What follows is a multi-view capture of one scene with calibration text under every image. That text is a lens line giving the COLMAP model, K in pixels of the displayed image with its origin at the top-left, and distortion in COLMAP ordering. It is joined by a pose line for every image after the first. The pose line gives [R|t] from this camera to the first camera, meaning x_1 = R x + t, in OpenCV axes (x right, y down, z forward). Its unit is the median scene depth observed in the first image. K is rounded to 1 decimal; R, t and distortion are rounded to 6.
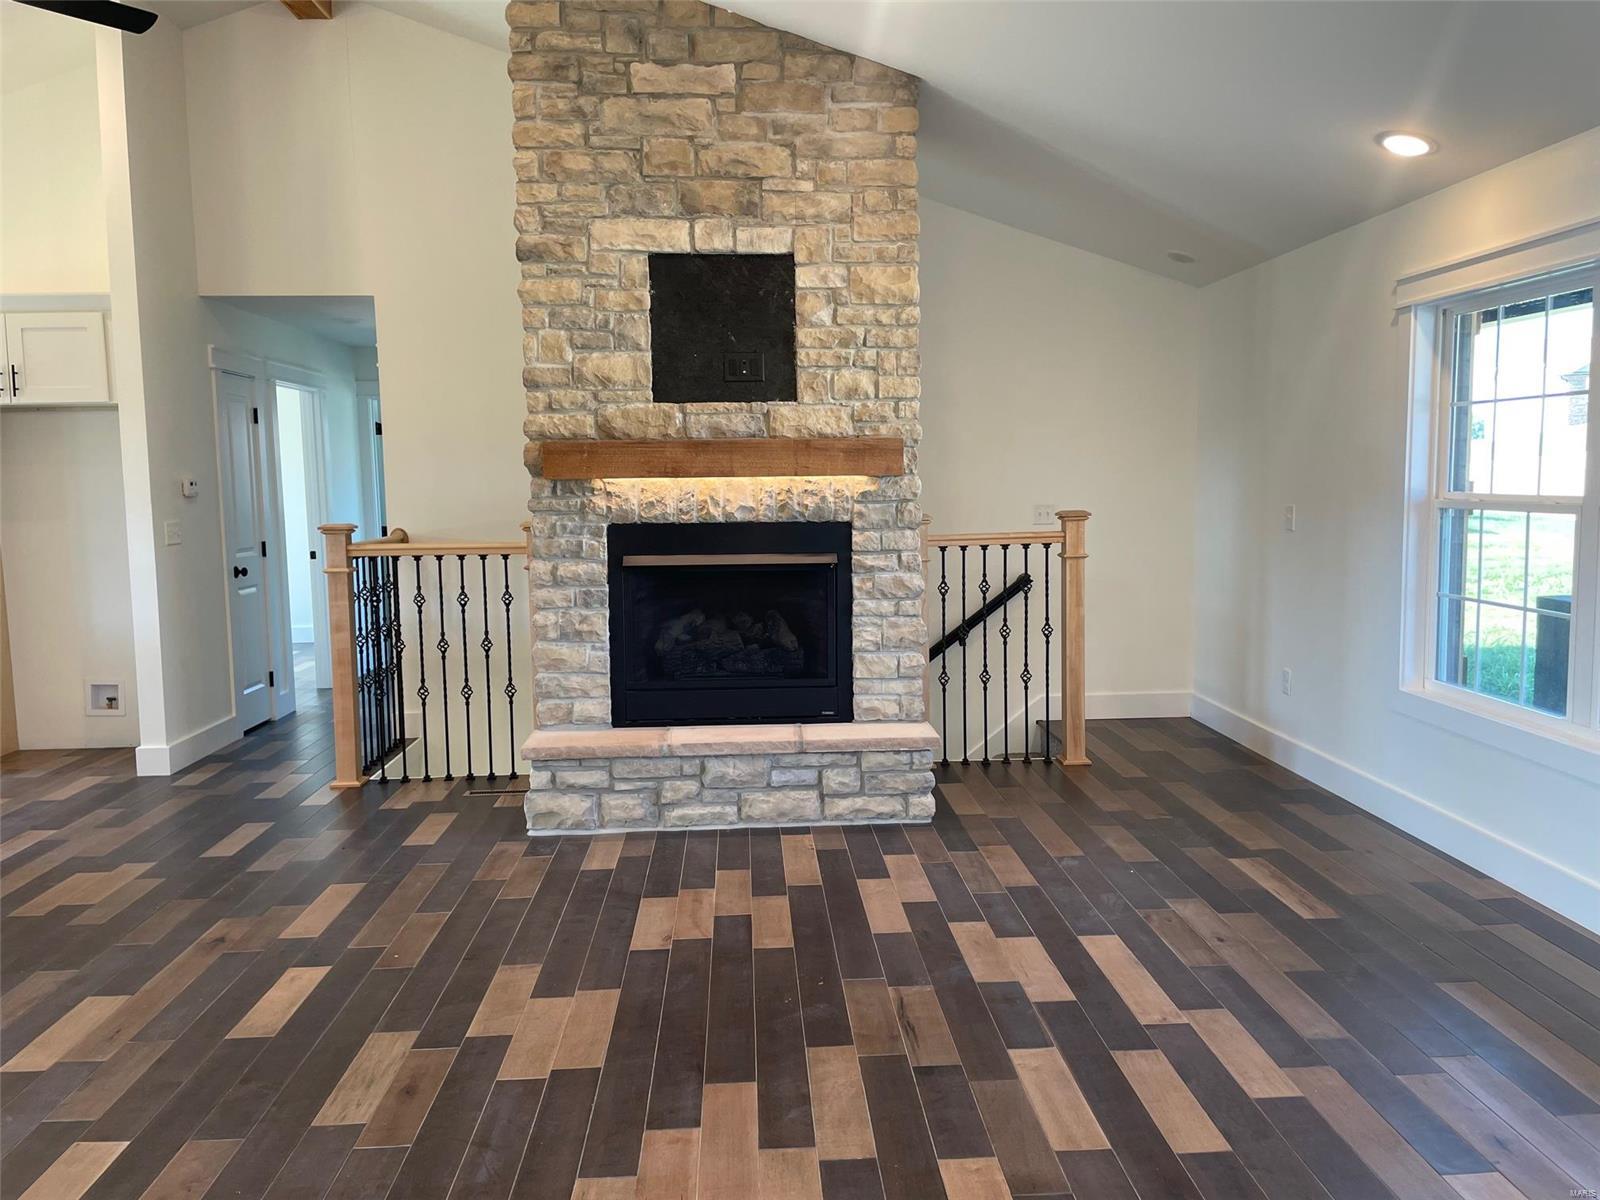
lens RADIAL K [[1209.9, 0, 800.5], [0, 1209.9, 590.2], [0, 0, 1]] dist [0.116835, -0.153793]
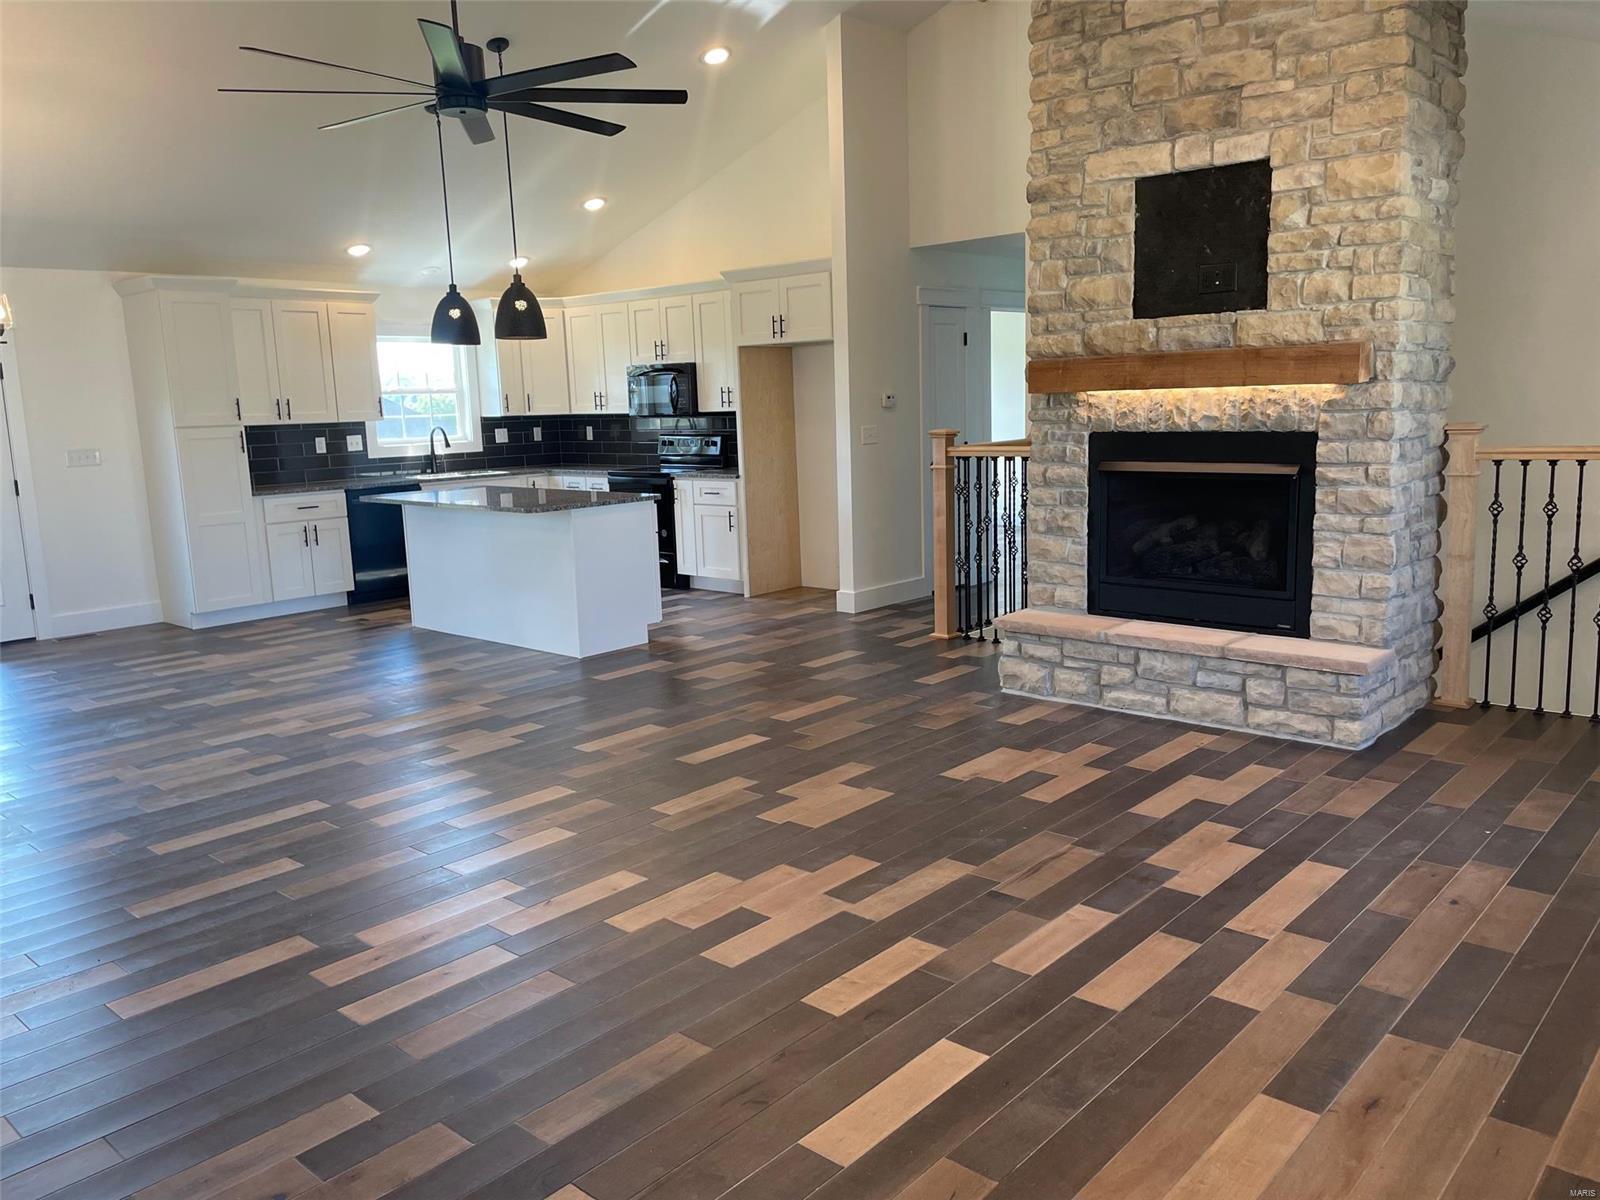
lens RADIAL K [[1209.9, 0, 800.5], [0, 1209.9, 590.2], [0, 0, 1]] dist [0.116835, -0.153793]
pose [[0.703561, 0.104974, -0.702839, 0.467732], [-0.044643, 0.993605, 0.103713, -0.015037], [0.709231, -0.041591, 0.703748, 0.014238]]
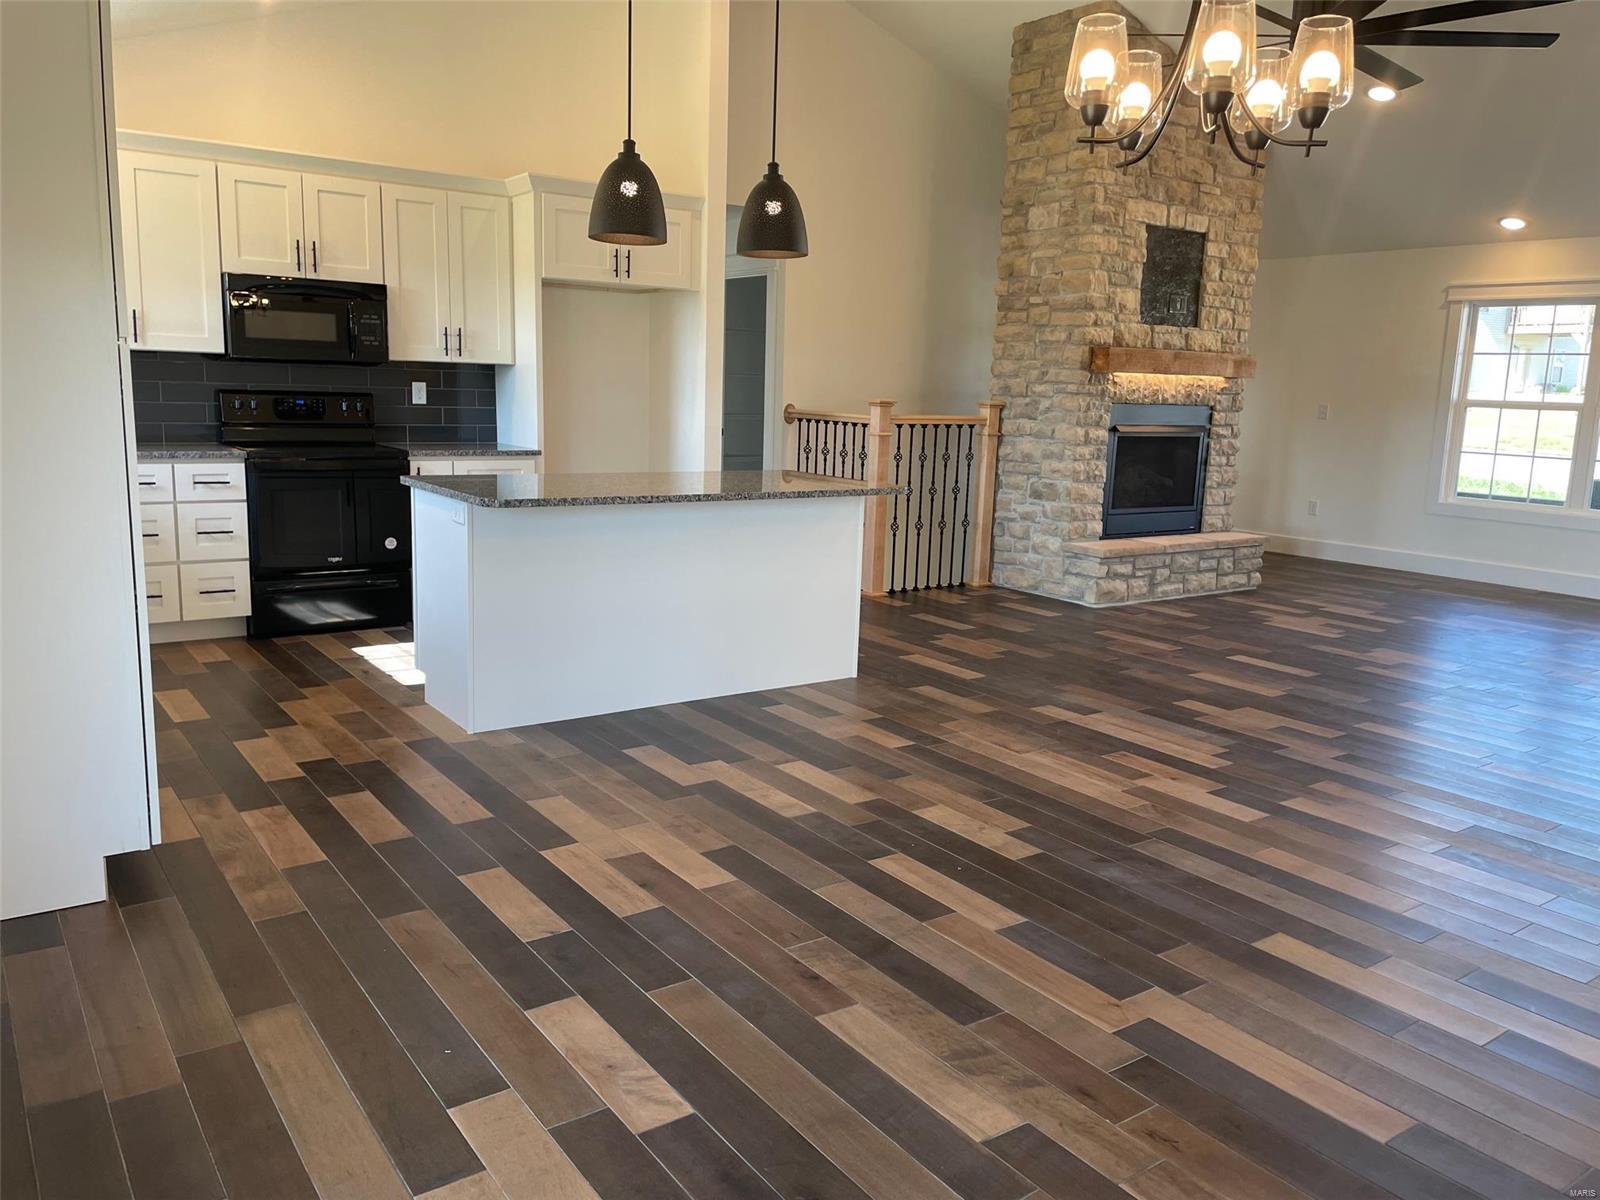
lens RADIAL K [[1199.4, 0, 806.0], [0, 1199.4, 582.6], [0, 0, 1]] dist [0.109869, -0.141892]
pose [[0.844554, -0.047594, 0.533350, -1.314852], [0.009133, 0.997177, 0.074524, 0.052641], [-0.535392, -0.058069, 0.842605, -0.077010]]
